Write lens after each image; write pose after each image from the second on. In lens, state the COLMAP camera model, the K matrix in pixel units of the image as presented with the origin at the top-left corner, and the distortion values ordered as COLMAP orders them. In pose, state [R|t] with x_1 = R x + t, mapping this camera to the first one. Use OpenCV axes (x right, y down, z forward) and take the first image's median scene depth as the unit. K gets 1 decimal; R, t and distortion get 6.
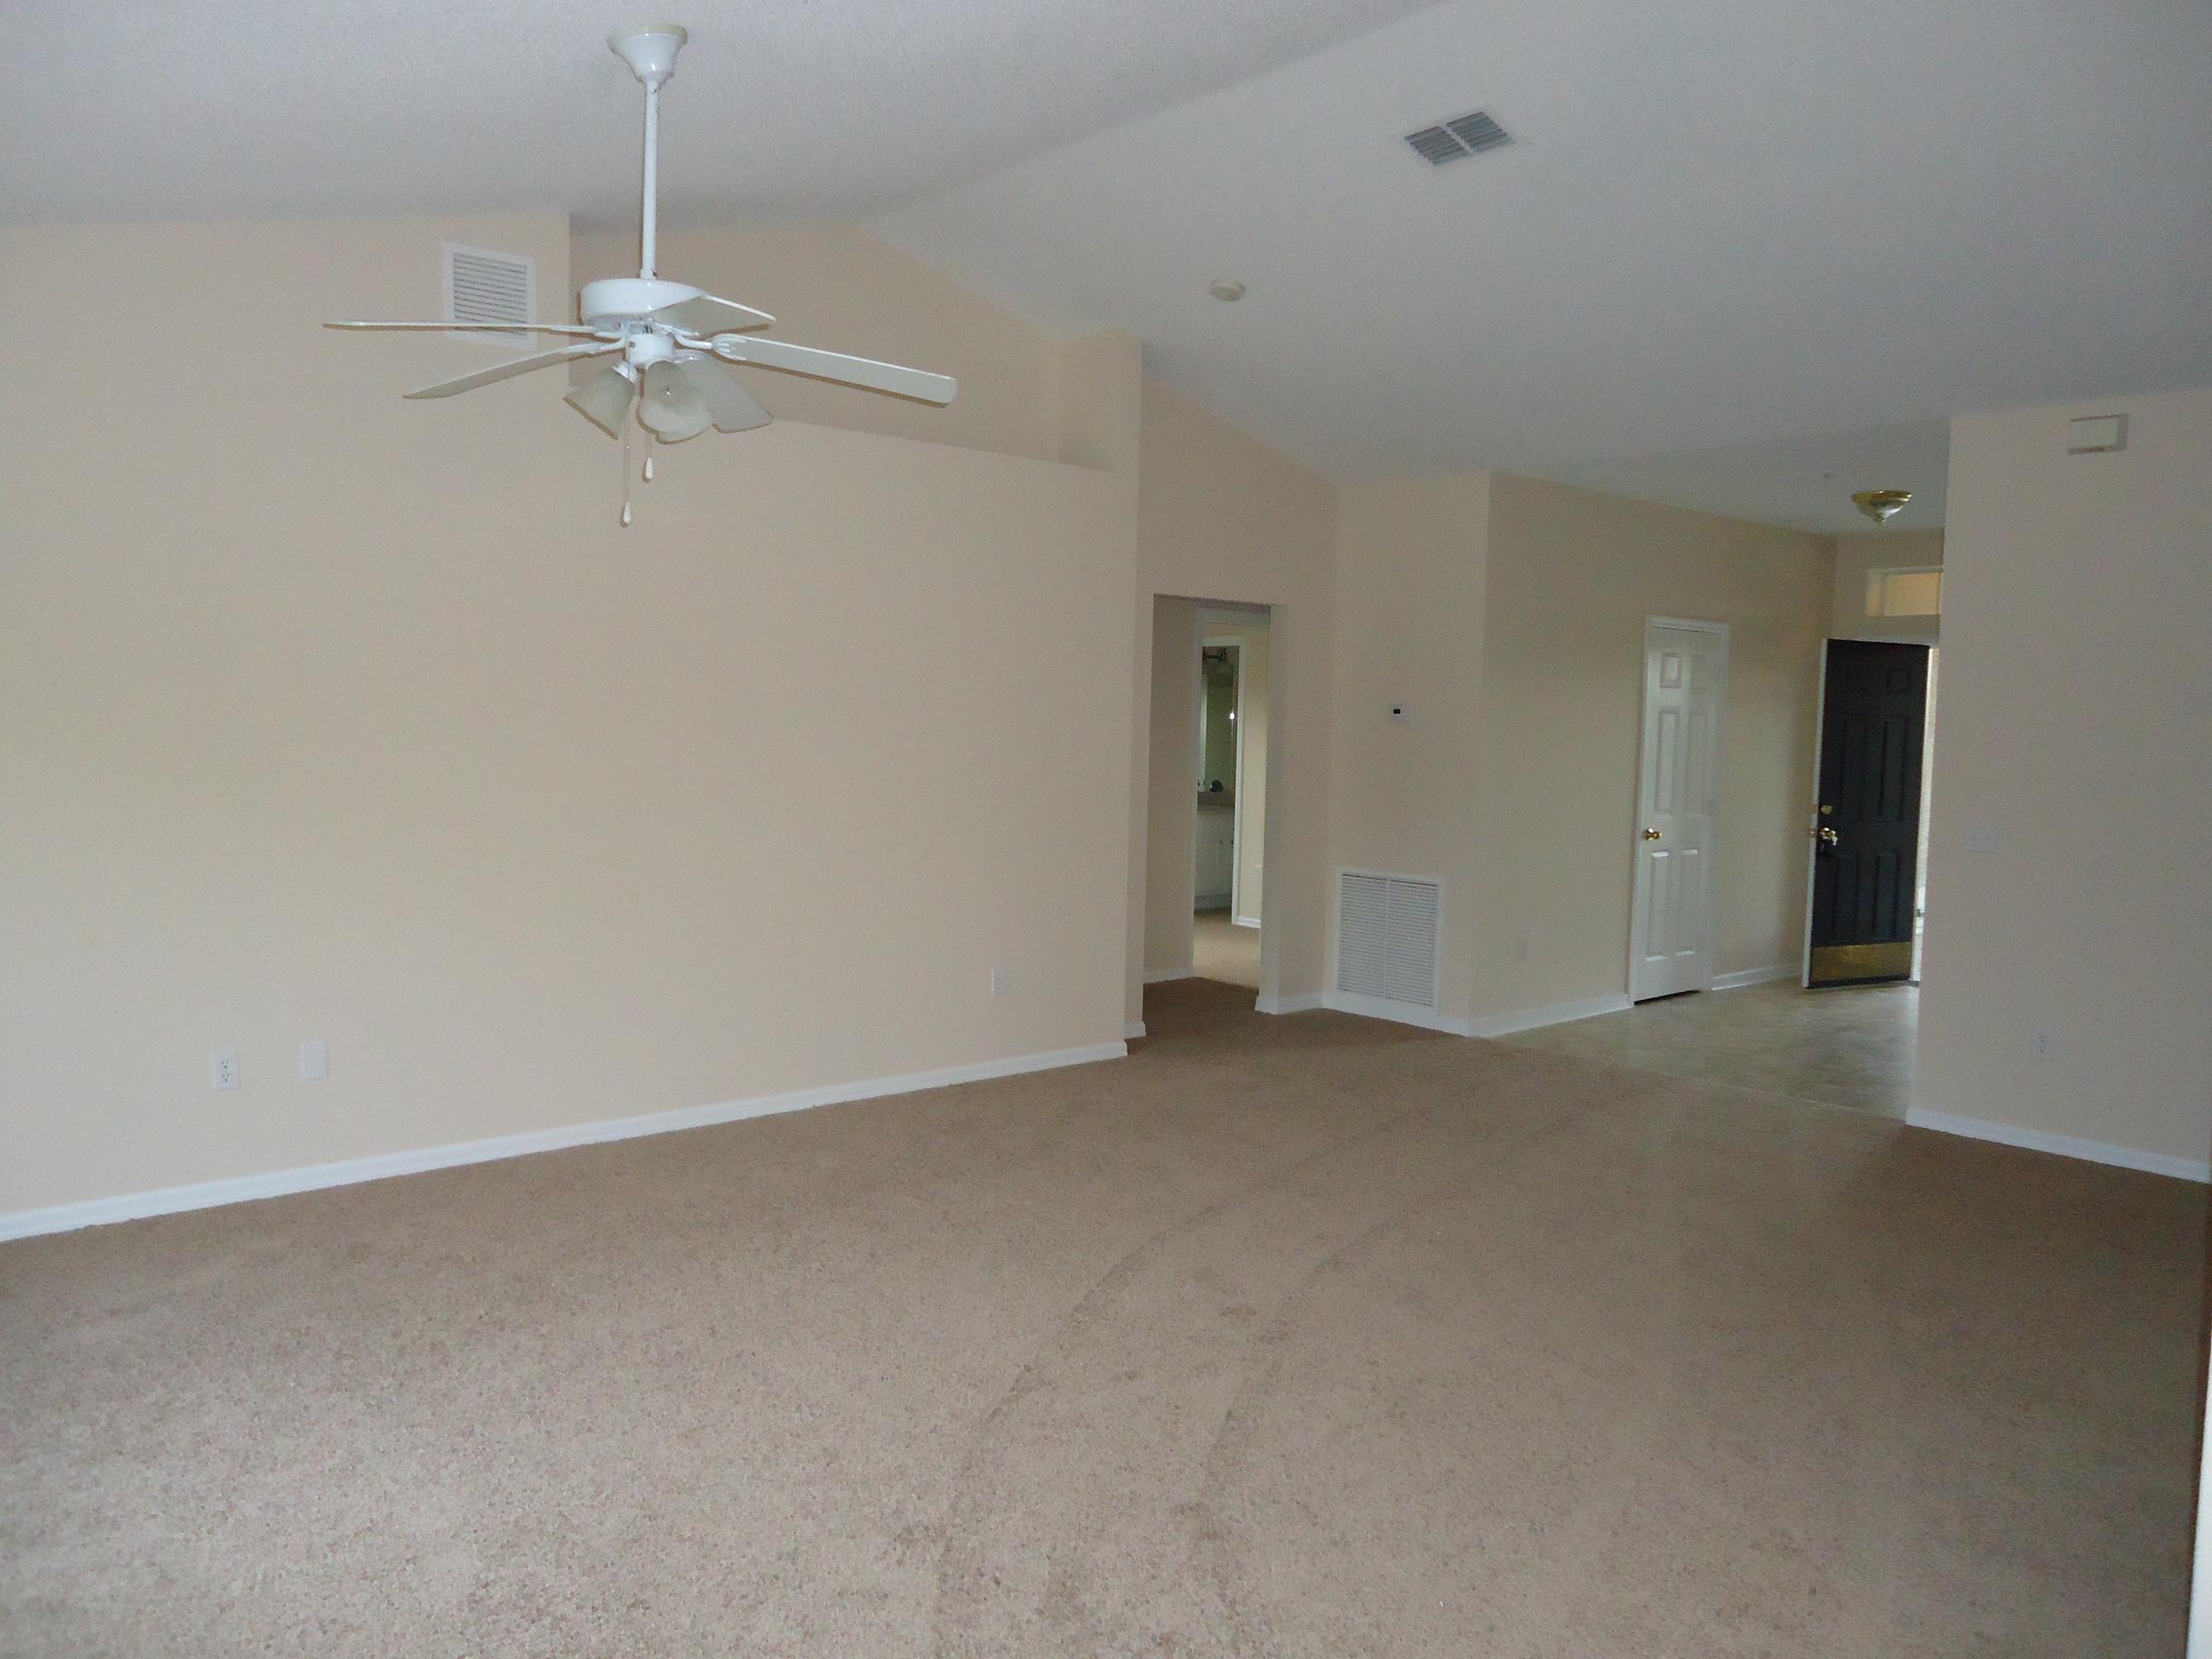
lens RADIAL K [[1608.2, 0, 1105.6], [0, 1608.2, 820.0], [0, 0, 1]] dist [-0.002370, -0.013824]
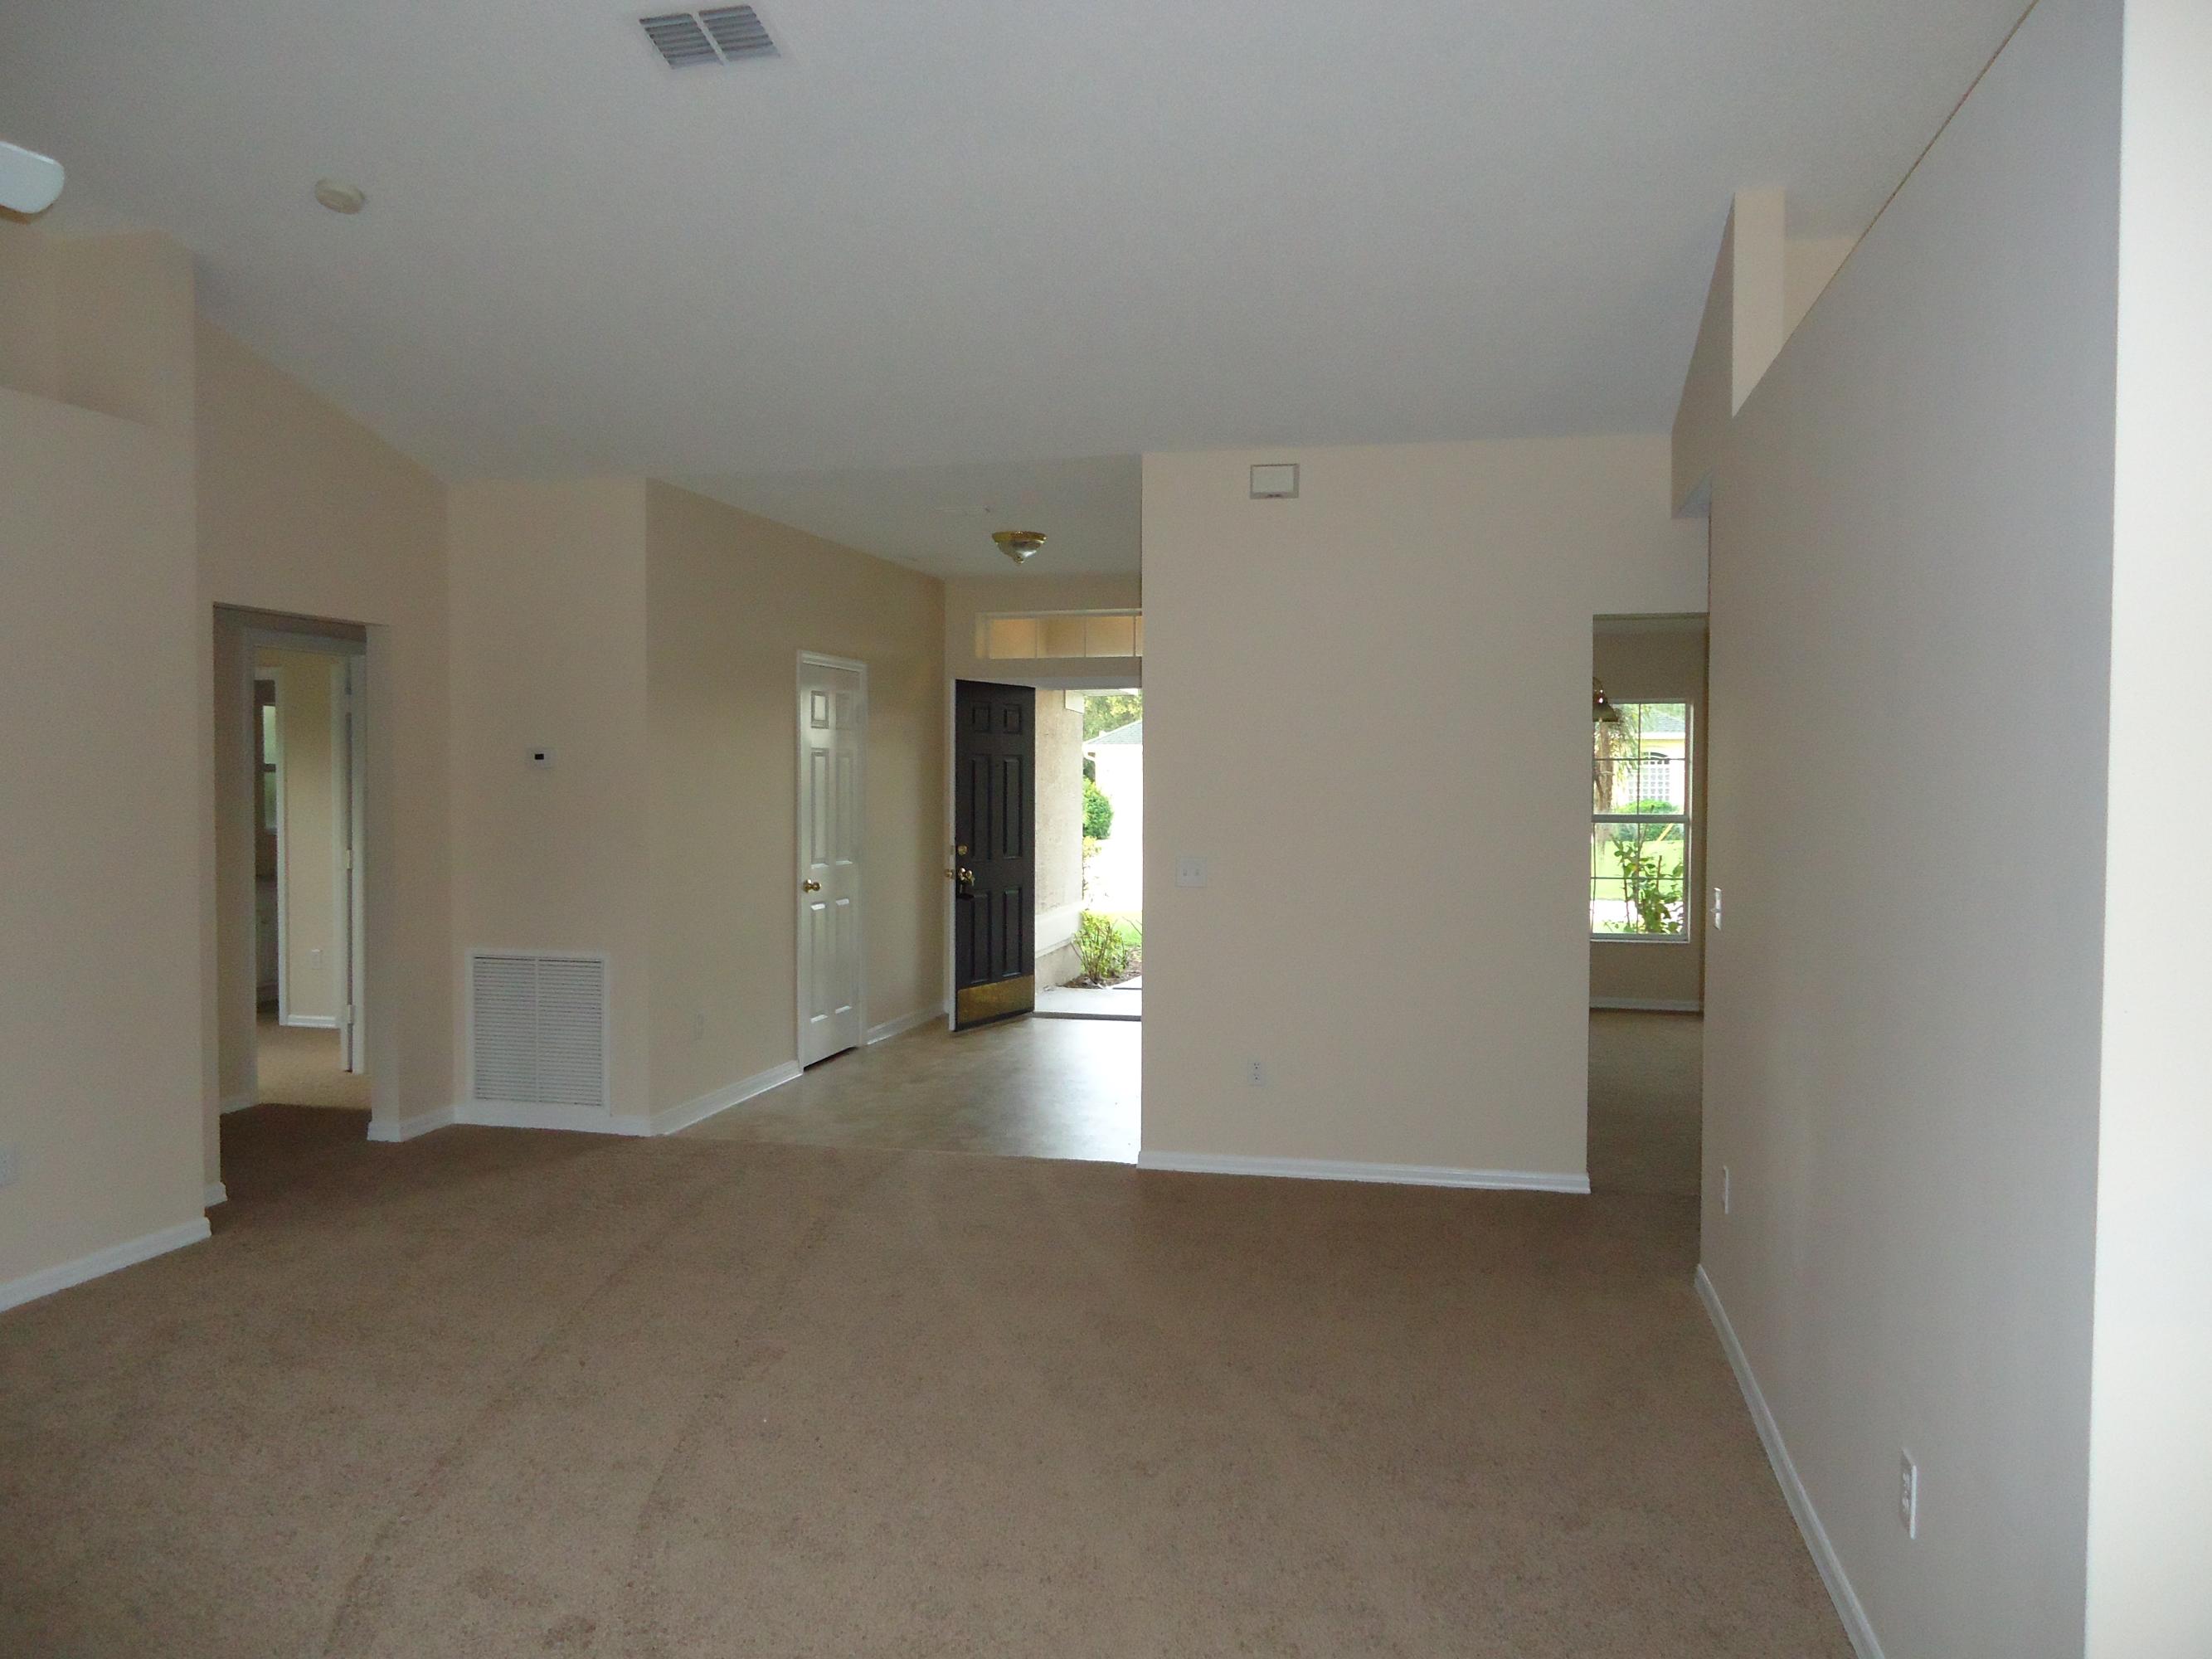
lens RADIAL K [[1608.2, 0, 1114.1], [0, 1608.2, 822.2], [0, 0, 1]] dist [-0.002370, -0.013824]
pose [[0.819597, -0.034866, 0.571878, -0.049426], [0.050725, 0.998643, -0.011813, -0.008106], [-0.570690, 0.038691, 0.820253, 0.141535]]
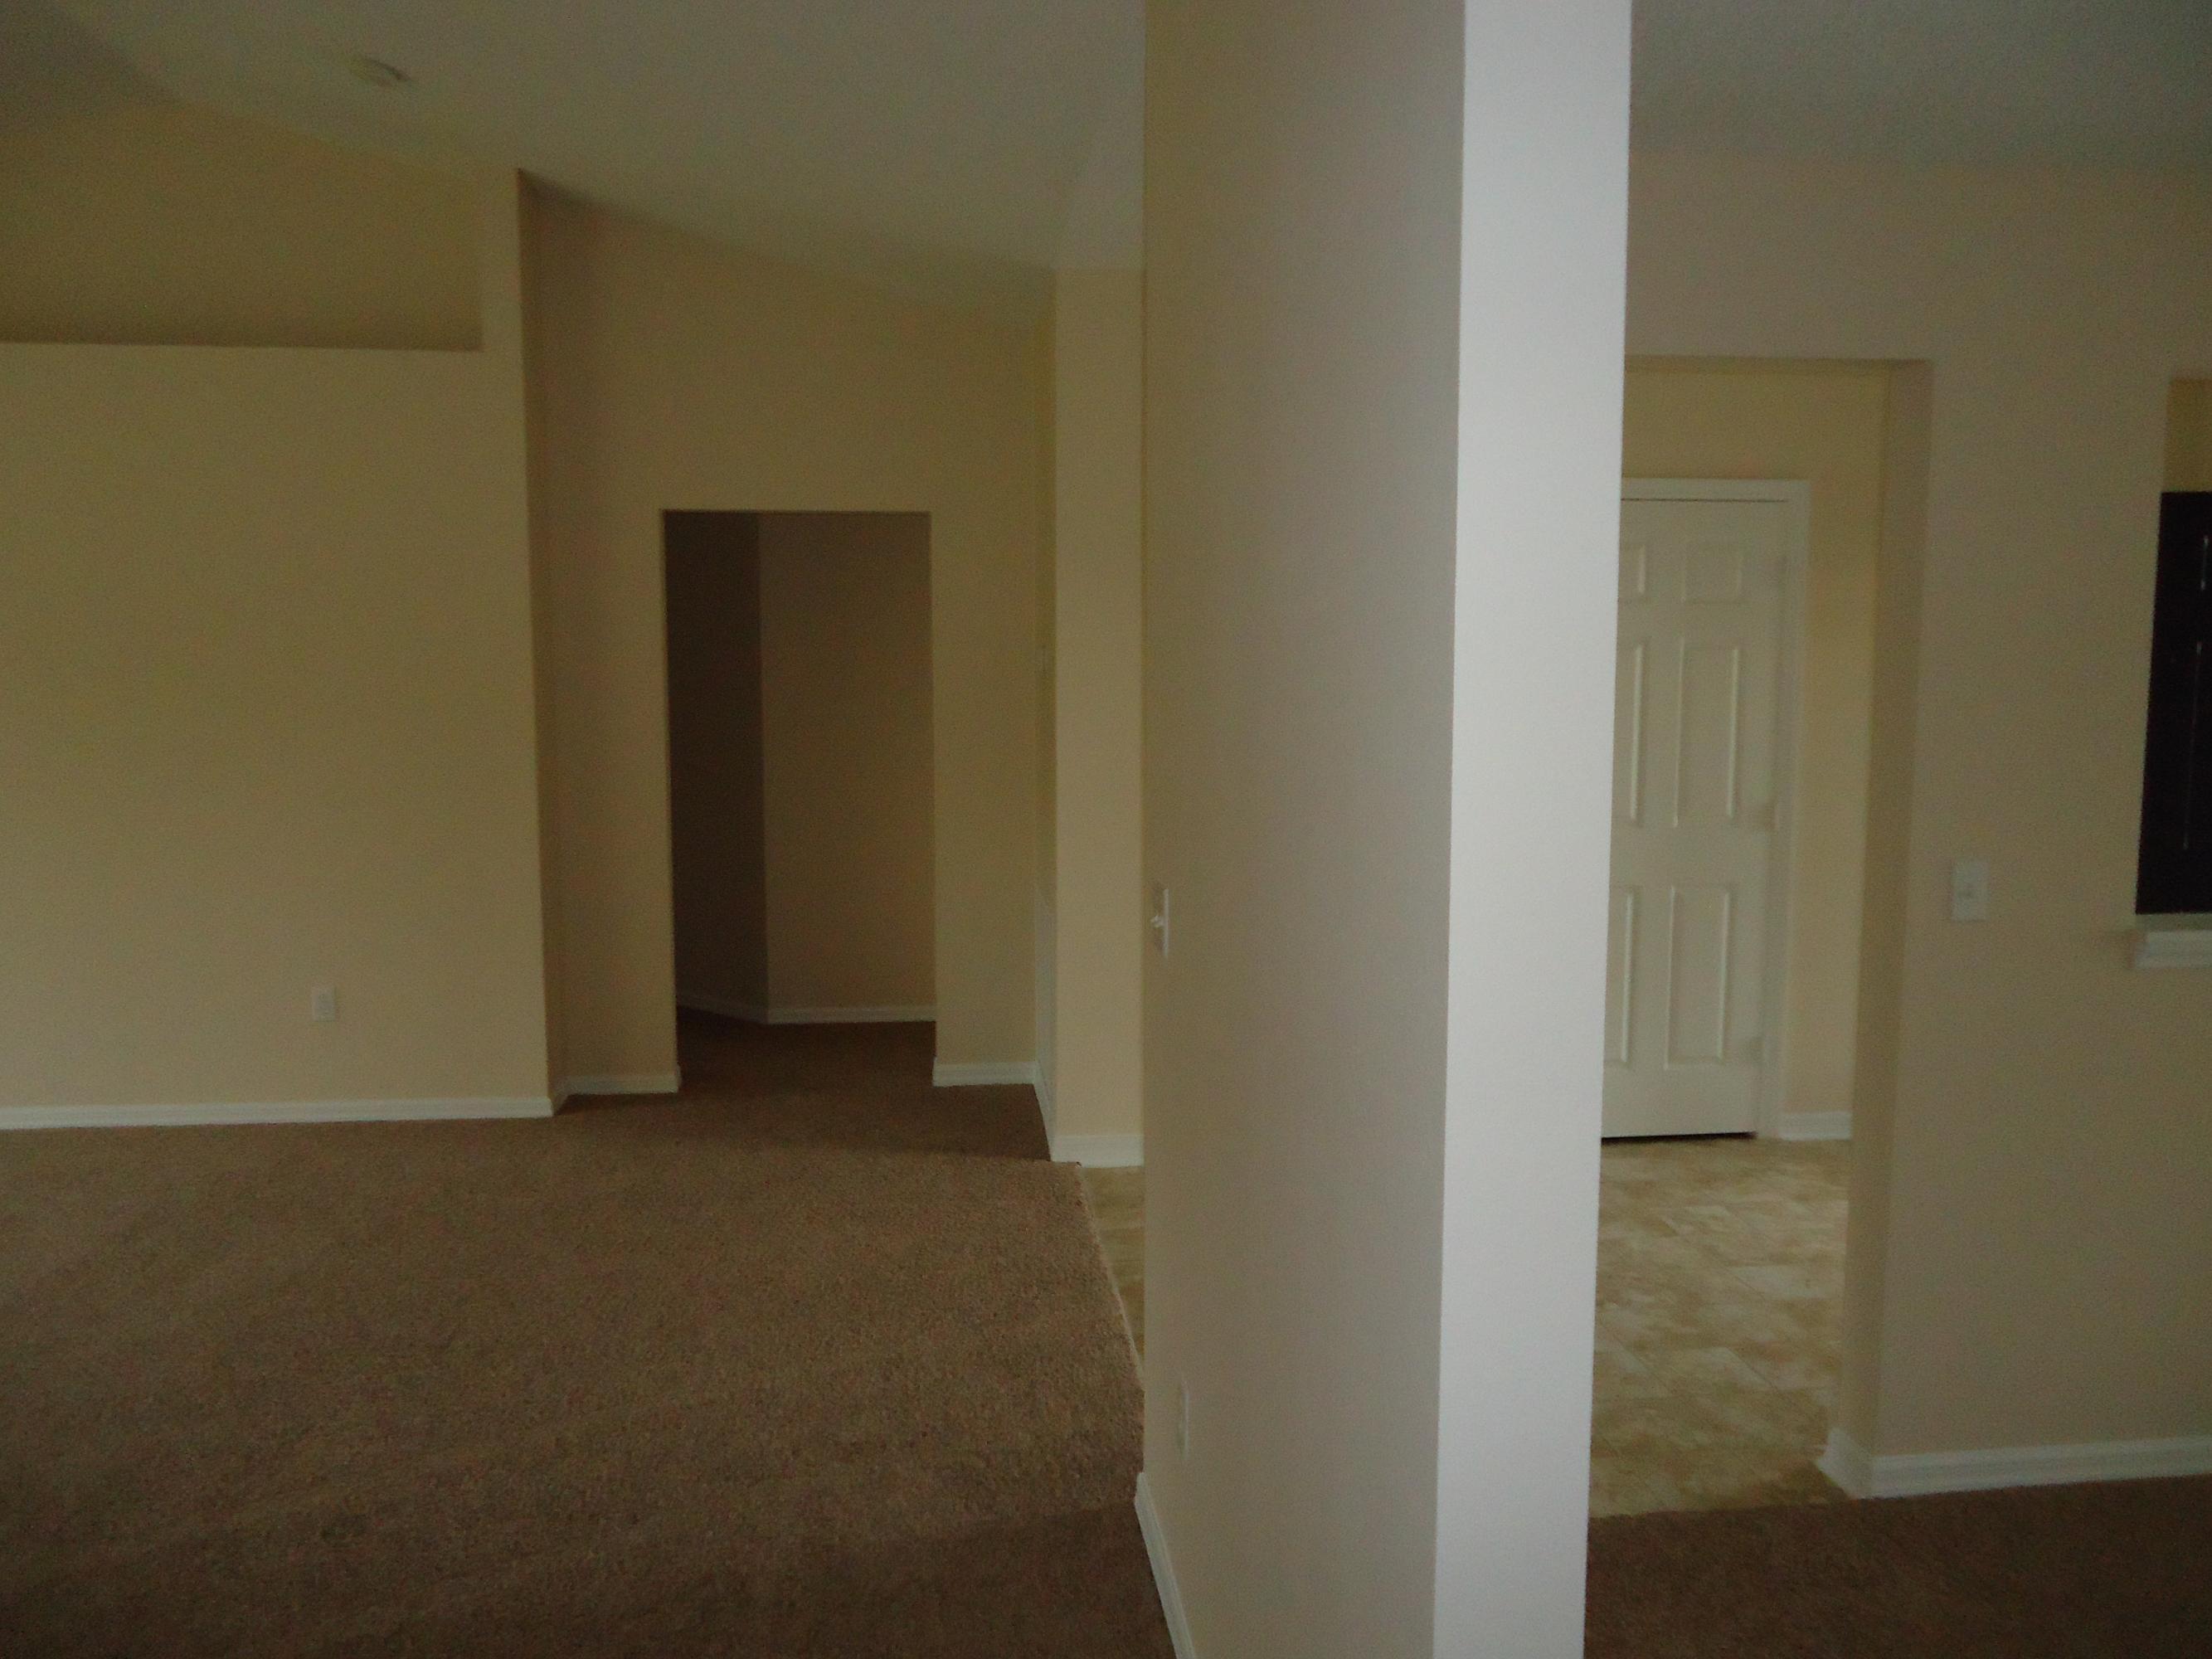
lens RADIAL K [[1608.2, 0, 1105.1], [0, 1608.2, 833.1], [0, 0, 1]] dist [-0.002370, -0.013824]
pose [[0.801740, 0.041832, -0.596207, 0.577029], [-0.018388, 0.998802, 0.045353, -0.025027], [0.597390, -0.025398, 0.801549, 0.454323]]
